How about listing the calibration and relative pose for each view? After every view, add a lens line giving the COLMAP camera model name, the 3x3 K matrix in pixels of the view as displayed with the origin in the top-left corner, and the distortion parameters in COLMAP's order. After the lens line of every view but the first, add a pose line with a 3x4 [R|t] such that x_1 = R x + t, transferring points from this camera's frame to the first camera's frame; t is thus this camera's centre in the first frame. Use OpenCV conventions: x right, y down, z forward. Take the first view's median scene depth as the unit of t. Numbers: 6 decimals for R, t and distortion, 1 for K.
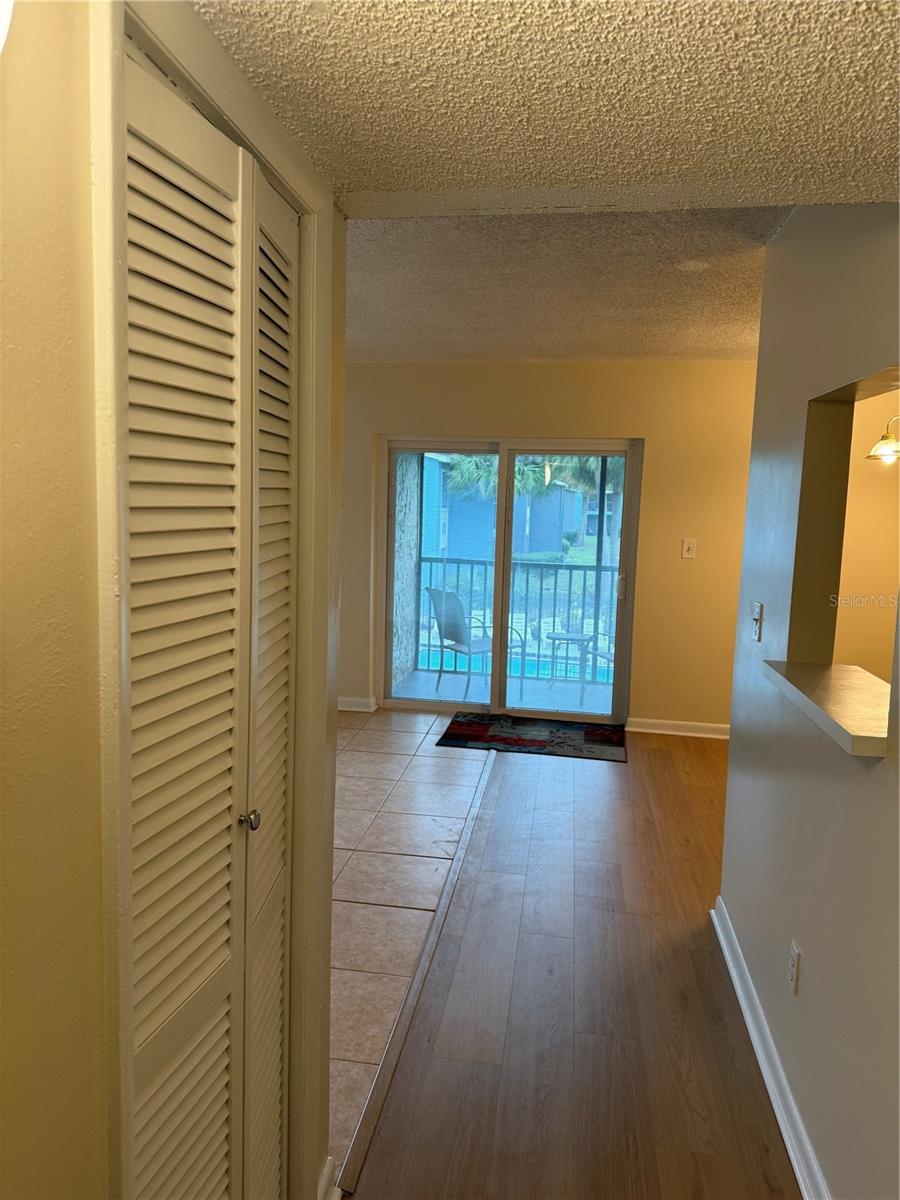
lens RADIAL K [[814.5, 0, 450.0], [0, 814.5, 600.0], [0, 0, 1]] dist [0.045152, -0.051369]
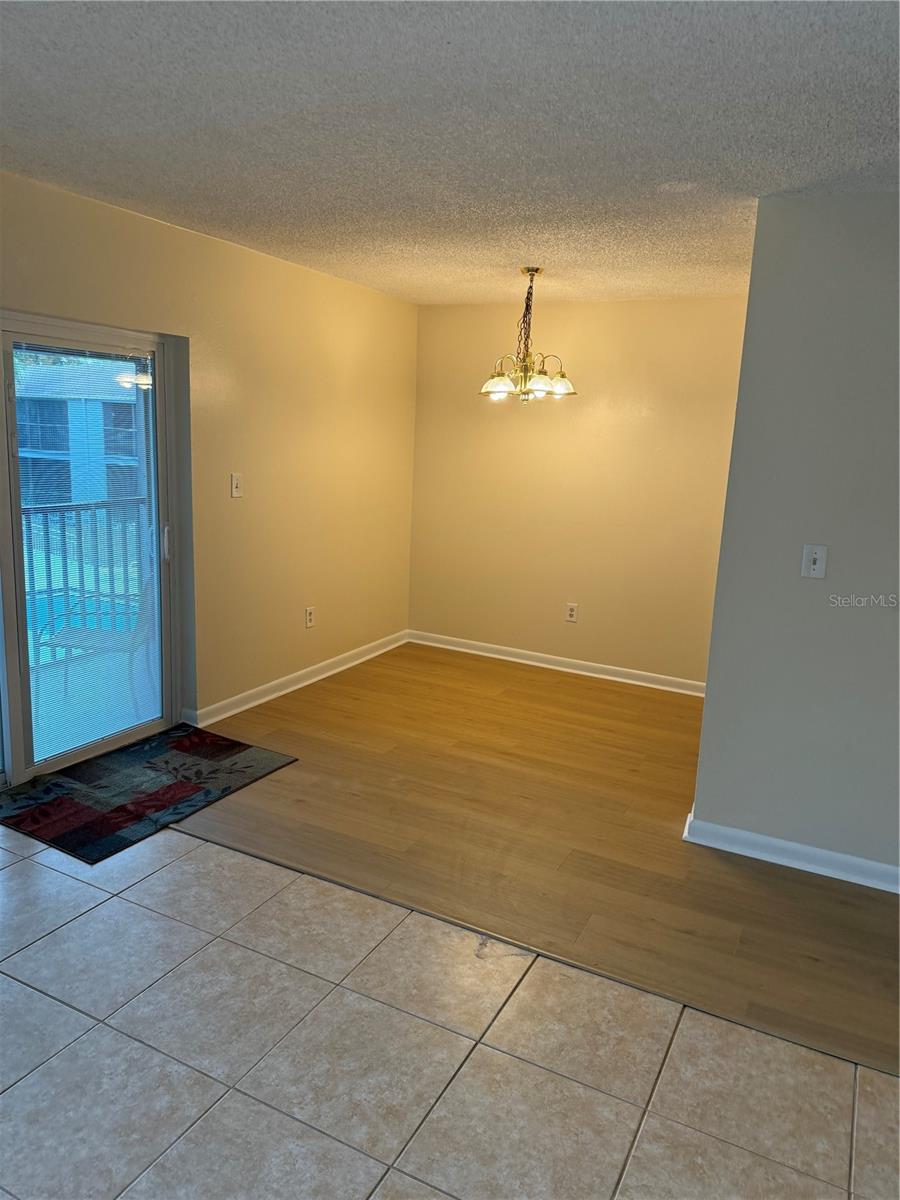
lens RADIAL K [[814.5, 0, 450.0], [0, 814.5, 600.0], [0, 0, 1]] dist [0.045152, -0.051369]
pose [[0.317220, -0.206132, 0.925679, -0.396104], [0.081204, 0.978411, 0.190046, -0.085398], [-0.944869, 0.014883, 0.327110, 0.521211]]
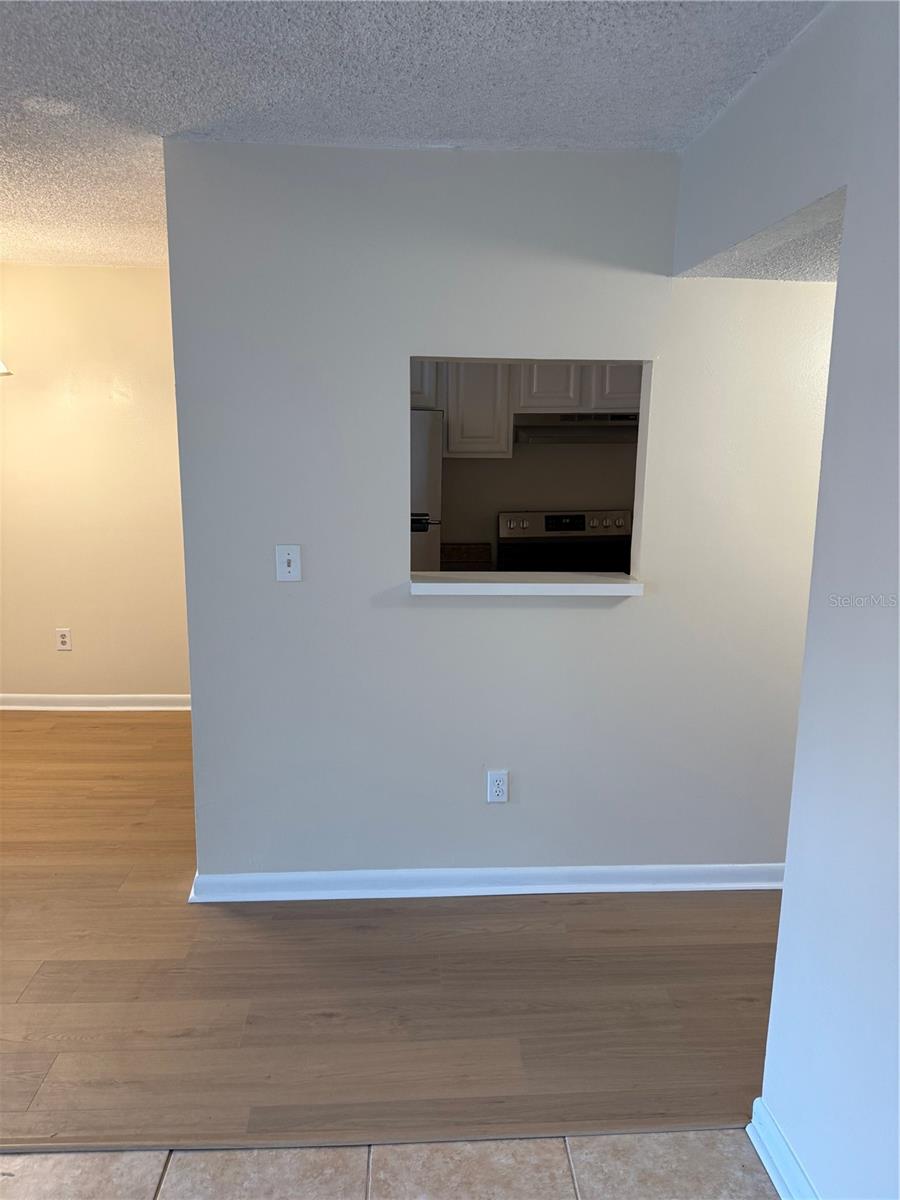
lens RADIAL K [[814.5, 0, 450.0], [0, 814.5, 600.0], [0, 0, 1]] dist [0.045152, -0.051369]
pose [[-0.206179, -0.223094, 0.952743, -0.298082], [0.095386, 0.964443, 0.246476, -0.076170], [-0.973854, 0.141697, -0.177568, 0.466150]]
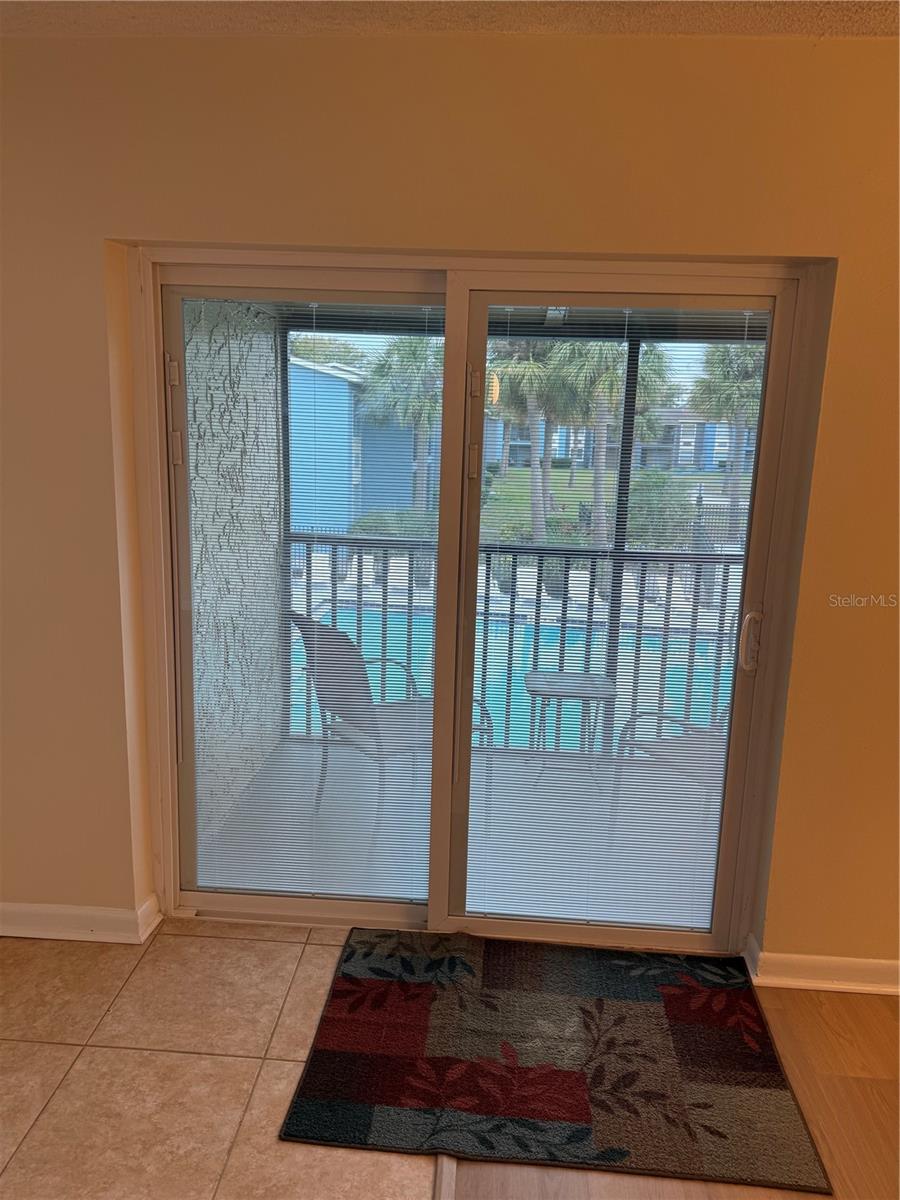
lens RADIAL K [[842.7, 0, 450.0], [0, 842.7, 600.0], [0, 0, 1]] dist [0.071593, -0.081261]
pose [[0.995185, -0.014891, 0.096873, 0.020813], [0.007285, 0.996895, 0.078403, -0.070947], [-0.097740, -0.077320, 0.992204, 0.595452]]
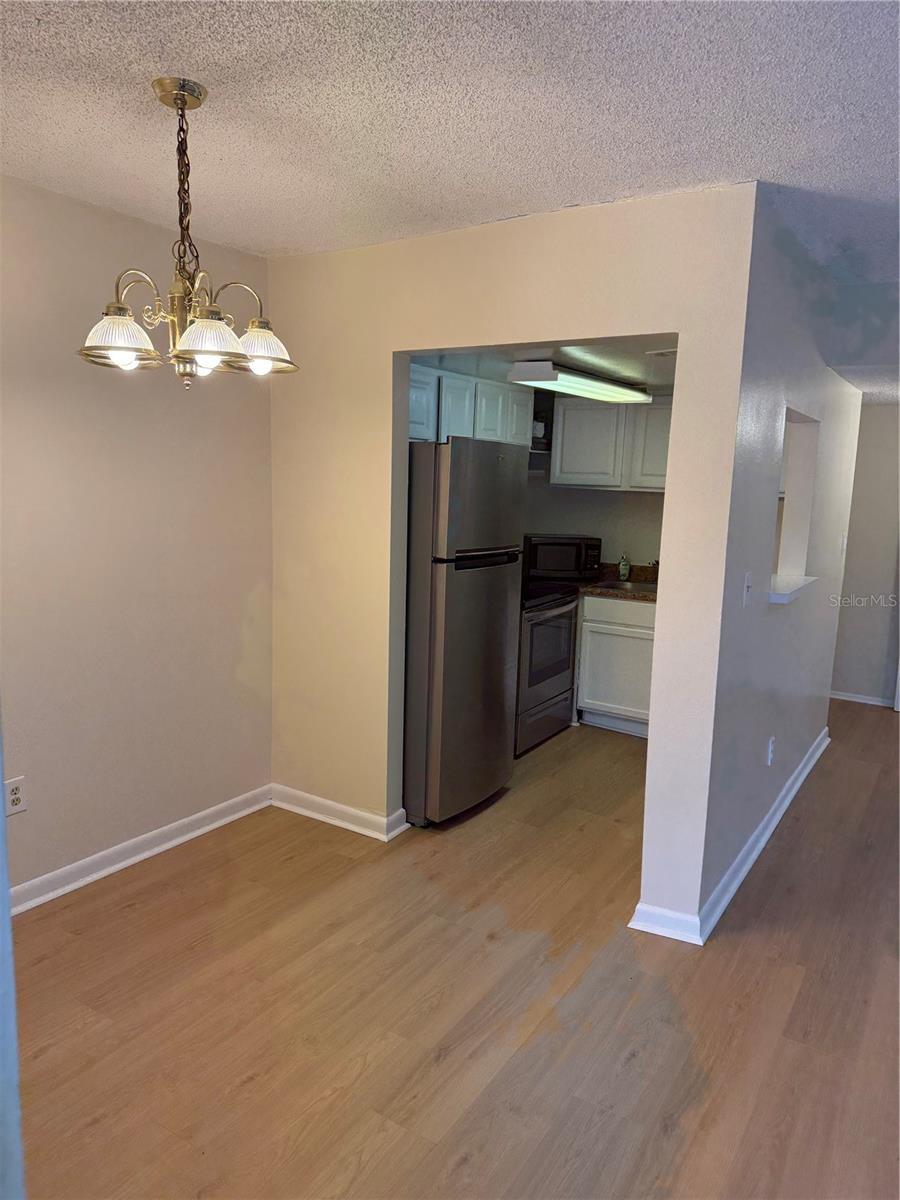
lens RADIAL K [[830.8, 0, 450.0], [0, 830.8, 600.0], [0, 0, 1]] dist [0.163184, -0.253788]
pose [[-0.913366, -0.116494, 0.390117, 0.144274], [-0.005813, 0.961825, 0.273605, -0.125492], [-0.407097, 0.247634, -0.879175, 1.025207]]
